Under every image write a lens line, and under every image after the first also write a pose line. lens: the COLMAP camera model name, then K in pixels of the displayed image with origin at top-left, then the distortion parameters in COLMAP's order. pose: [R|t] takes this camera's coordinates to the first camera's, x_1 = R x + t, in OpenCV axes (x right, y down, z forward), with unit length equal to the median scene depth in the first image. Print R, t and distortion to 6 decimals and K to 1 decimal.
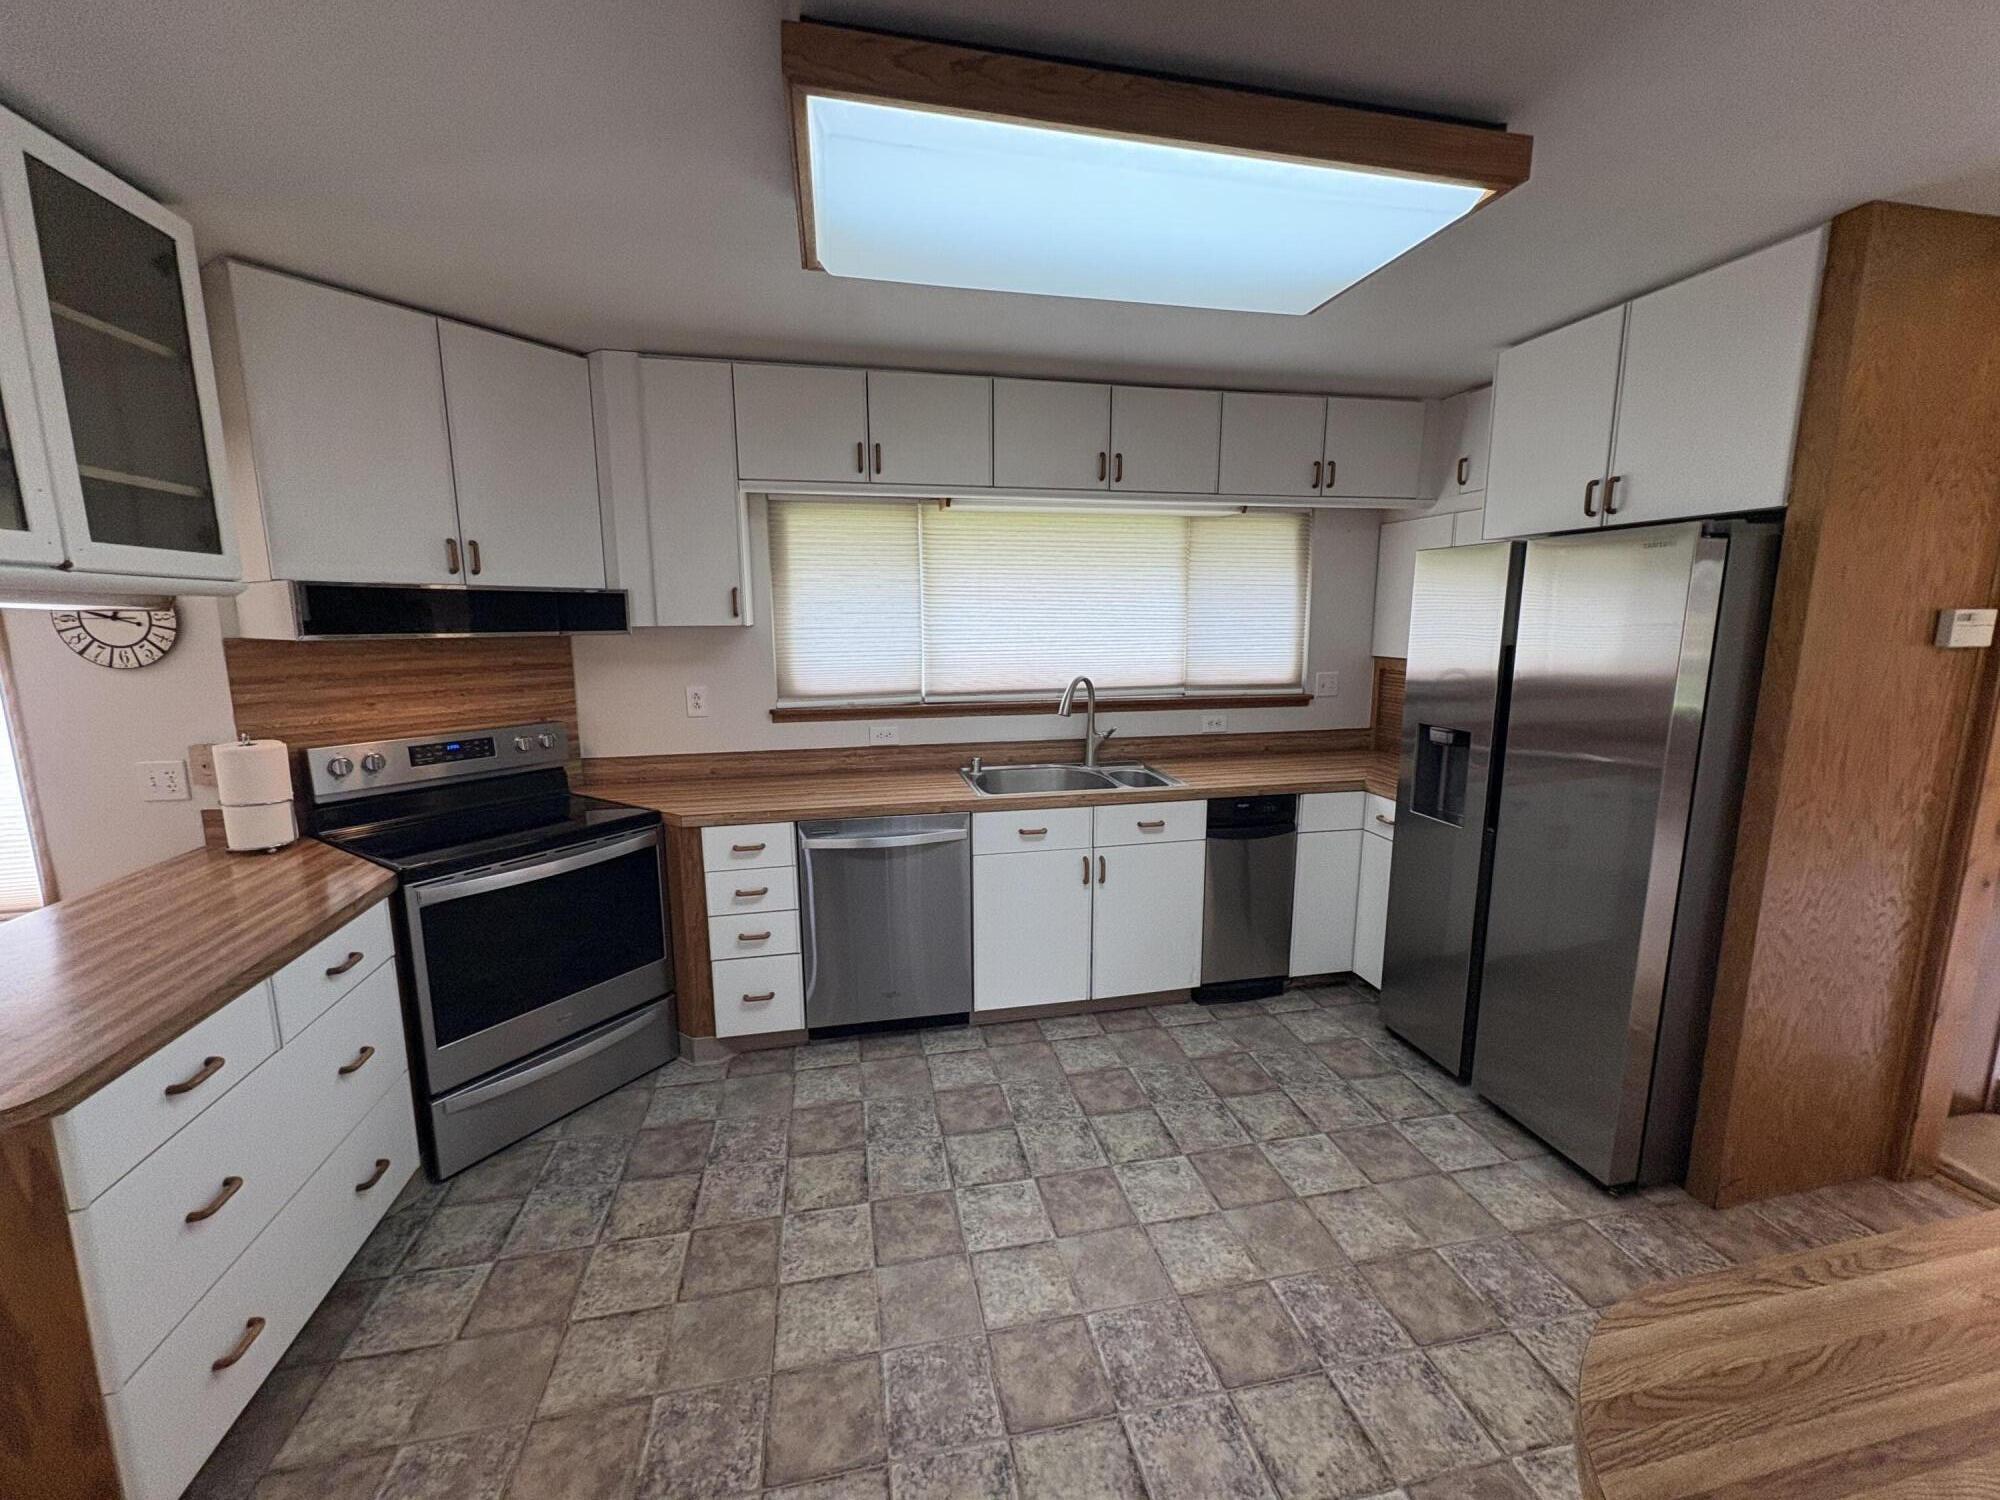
lens RADIAL K [[793.3, 0, 999.6], [0, 793.3, 744.0], [0, 0, 1]] dist [0.000640, 0.000947]
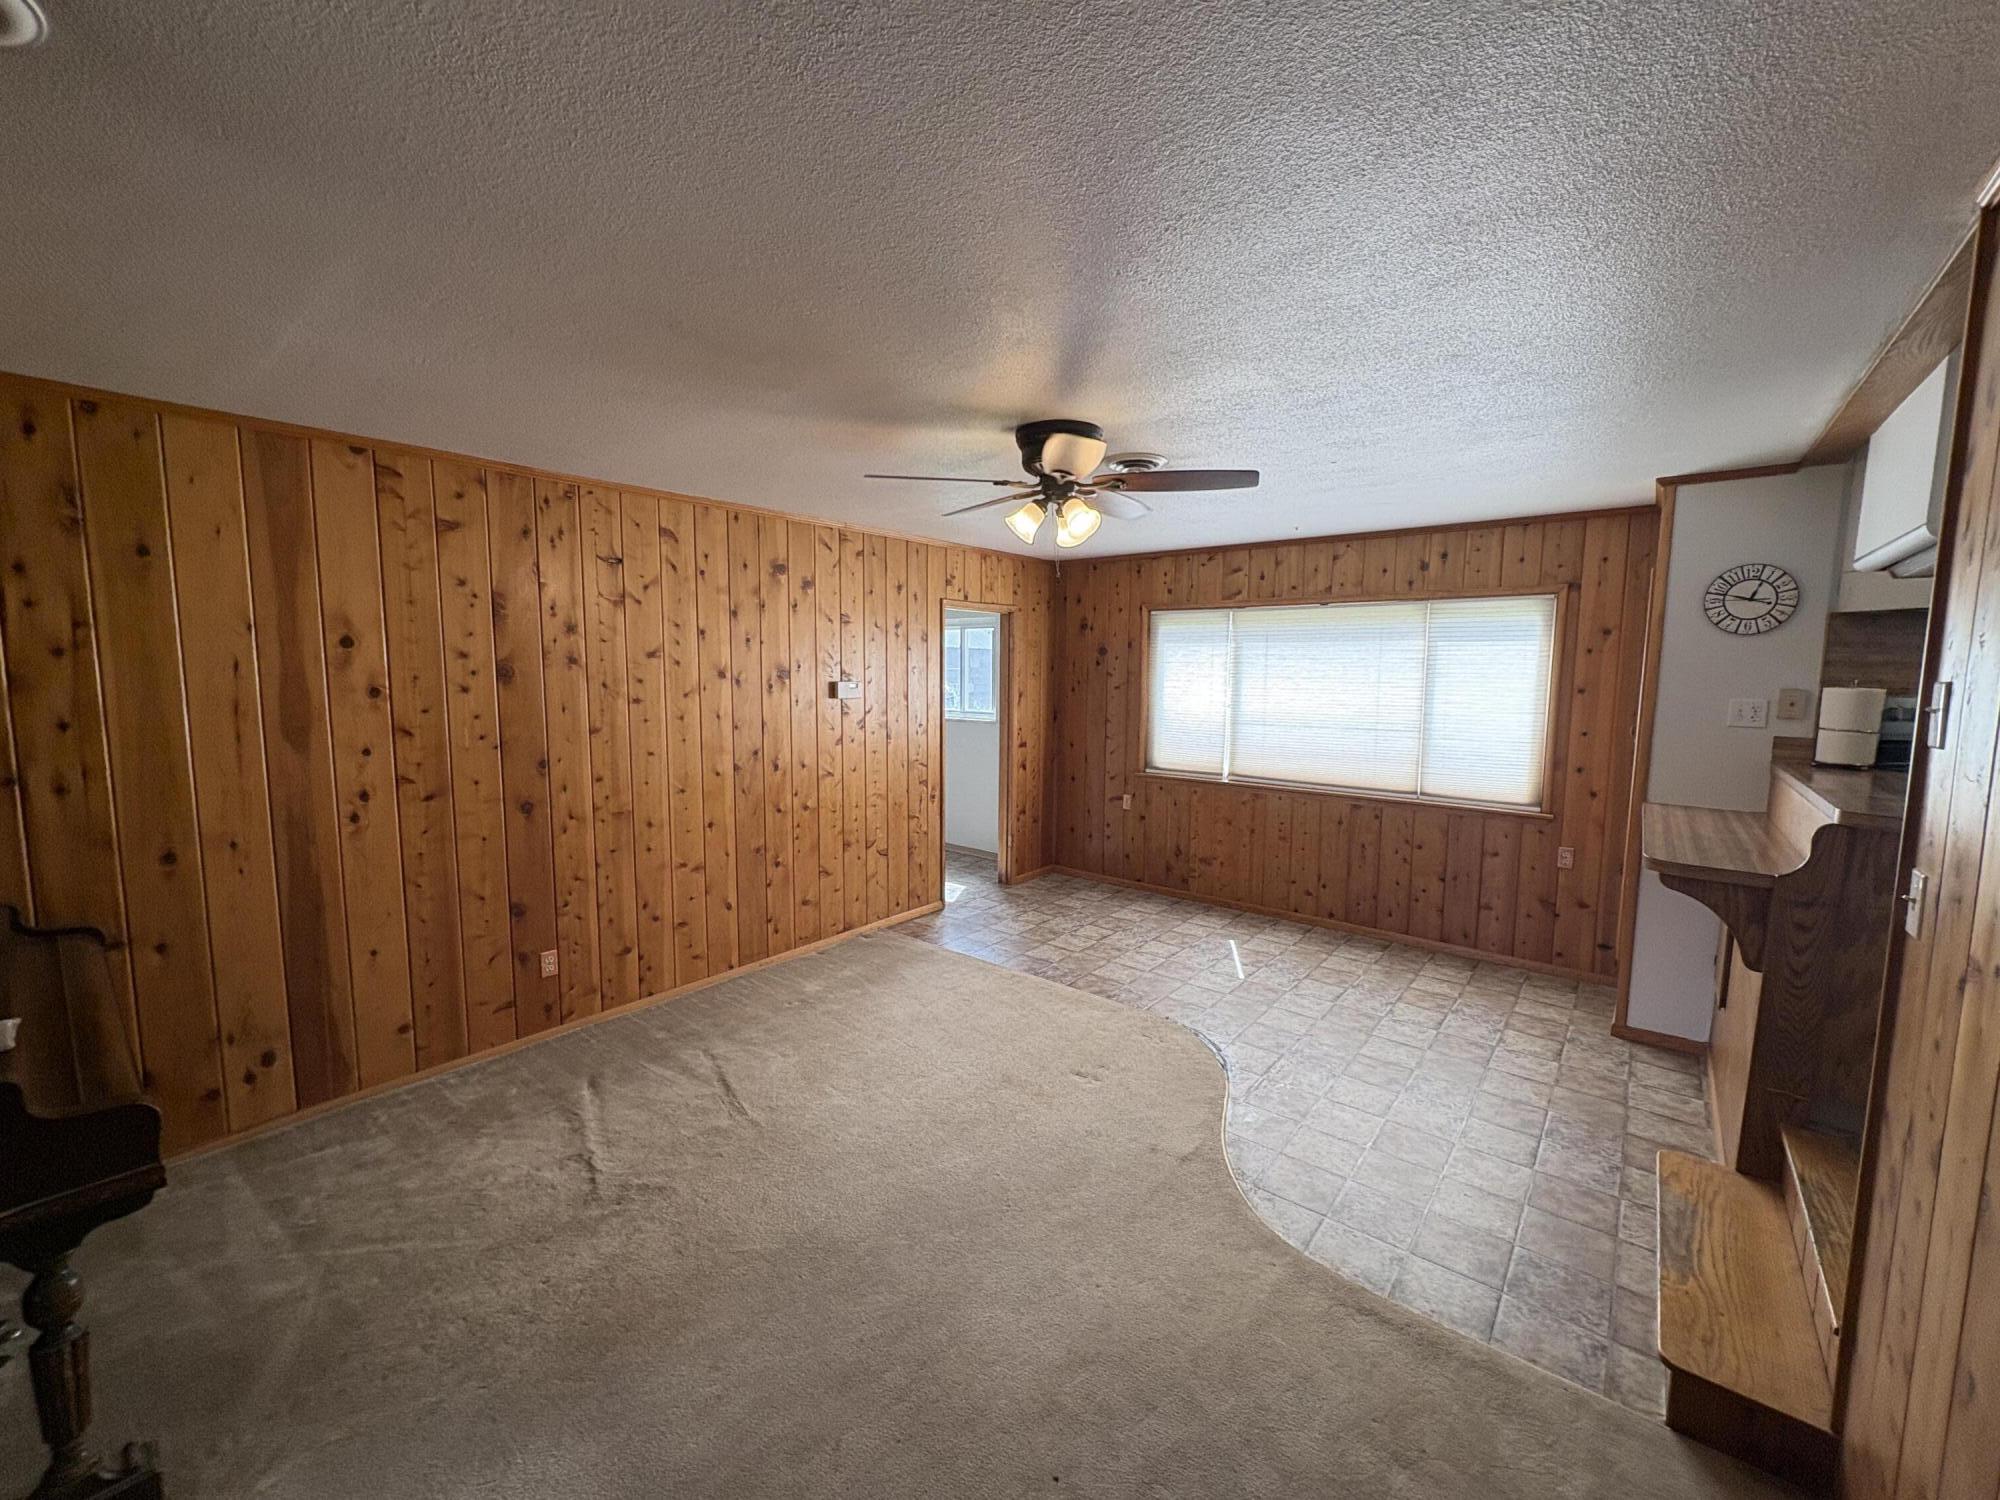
lens RADIAL K [[793.3, 0, 1005.6], [0, 793.3, 746.4], [0, 0, 1]] dist [0.000640, 0.000947]
pose [[0.622741, 0.089951, -0.777241, -0.609604], [-0.136852, 0.990579, 0.004992, 0.222105], [0.770367, 0.103258, 0.629184, -0.729771]]
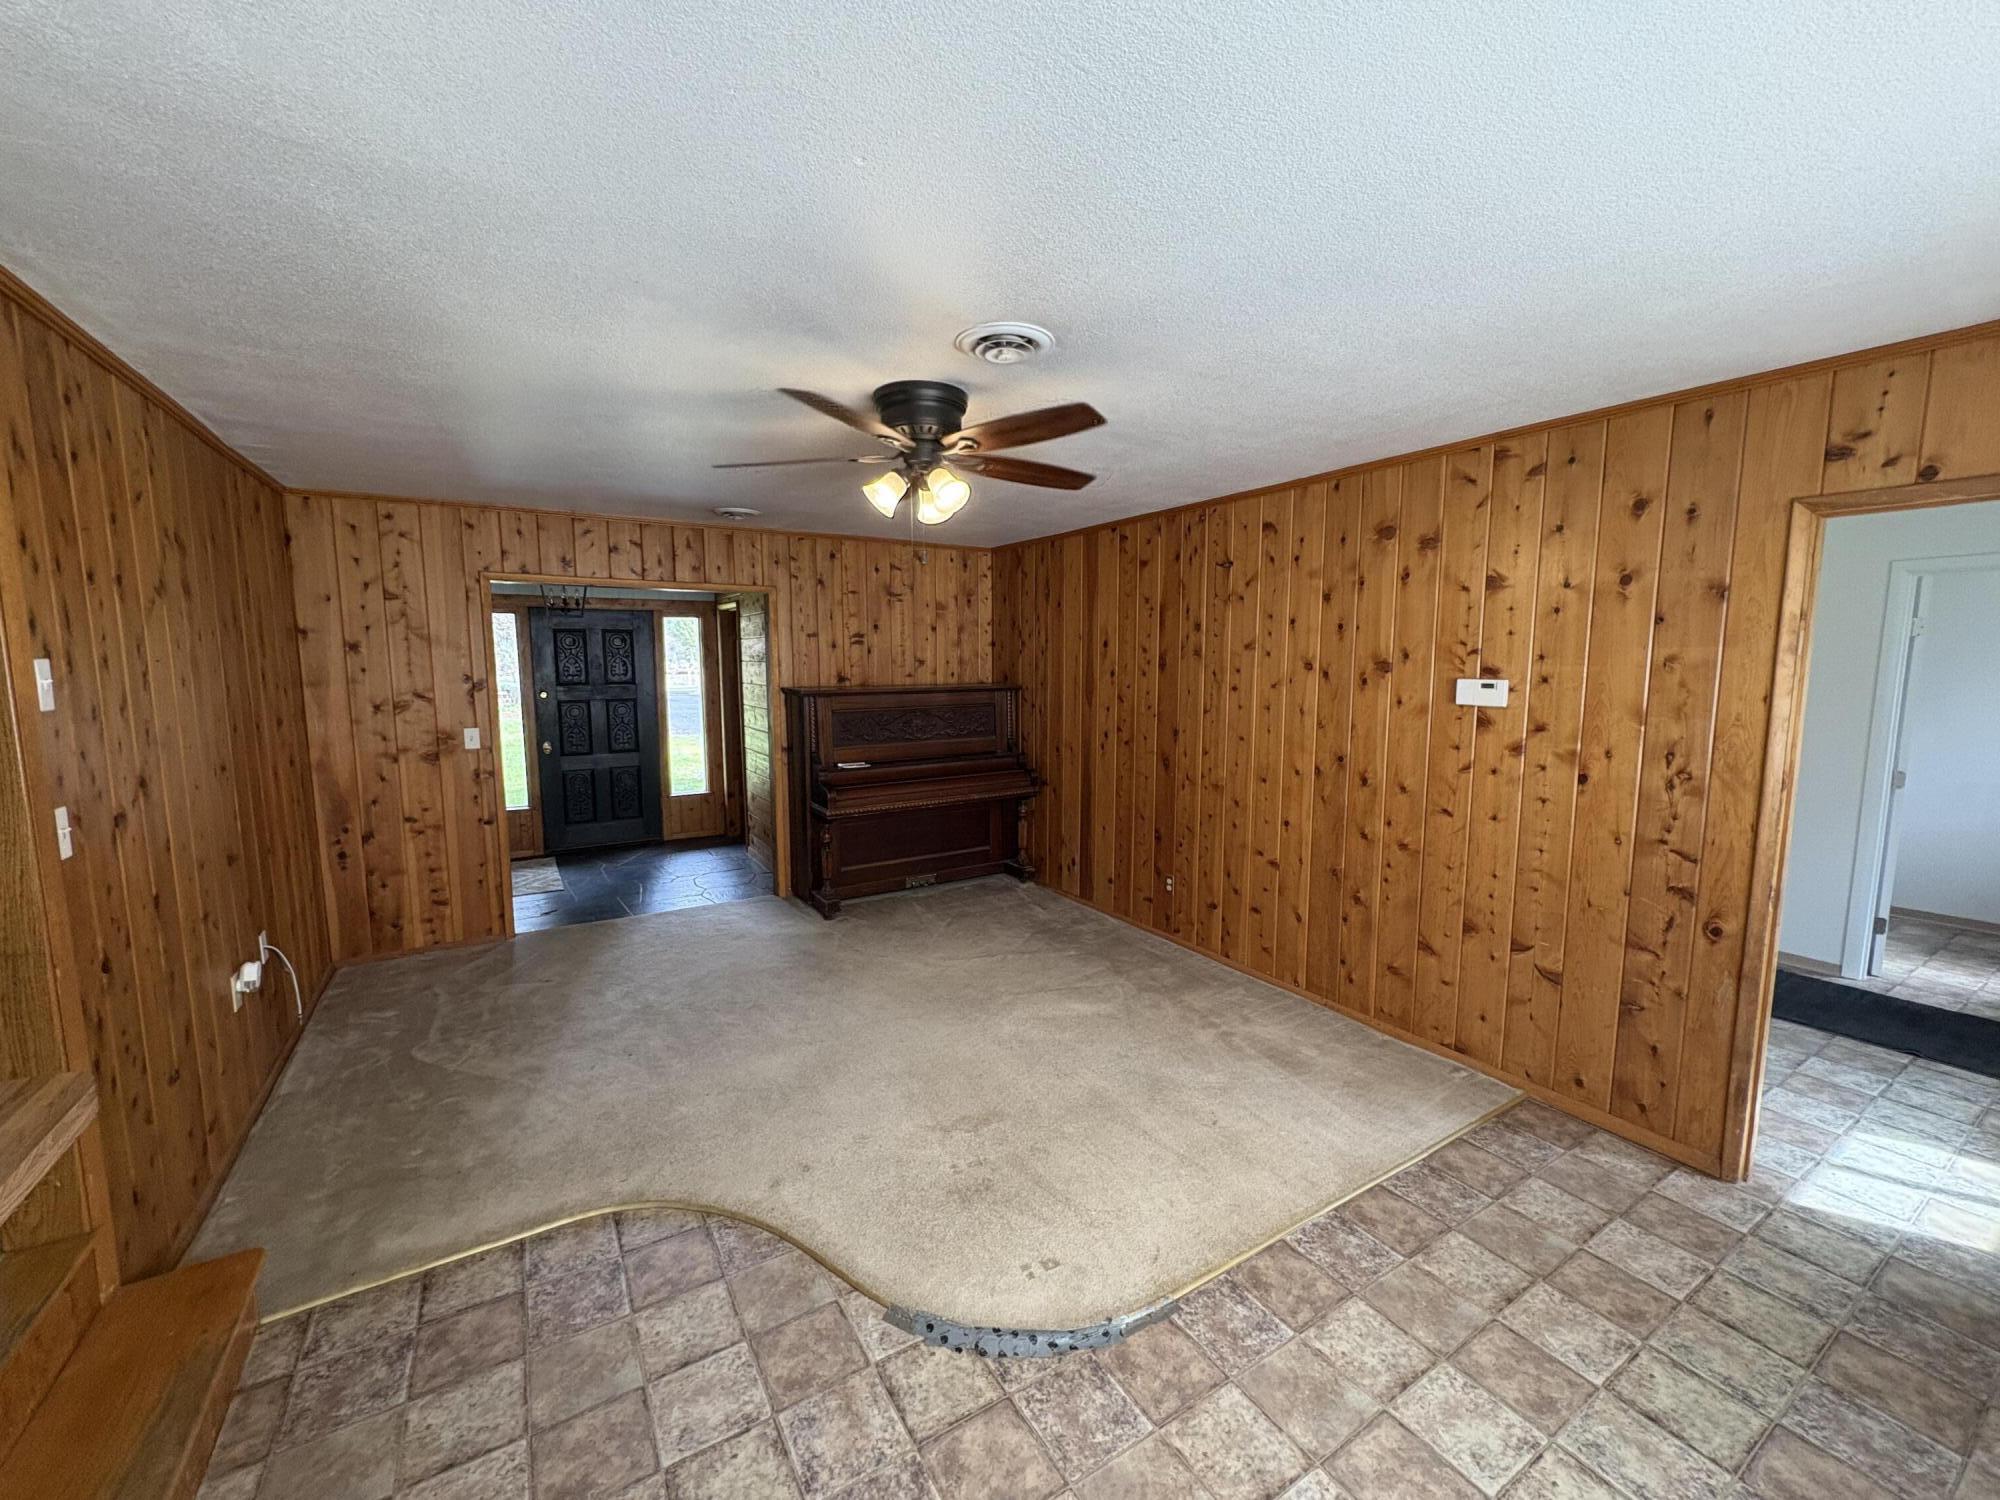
lens RADIAL K [[793.3, 0, 1002.3], [0, 793.3, 752.3], [0, 0, 1]] dist [0.000640, 0.000947]
pose [[-0.941215, 0.042976, -0.335063, -1.126385], [-0.051489, 0.962034, 0.268028, -0.016318], [0.333861, 0.269524, -0.903268, 0.807600]]
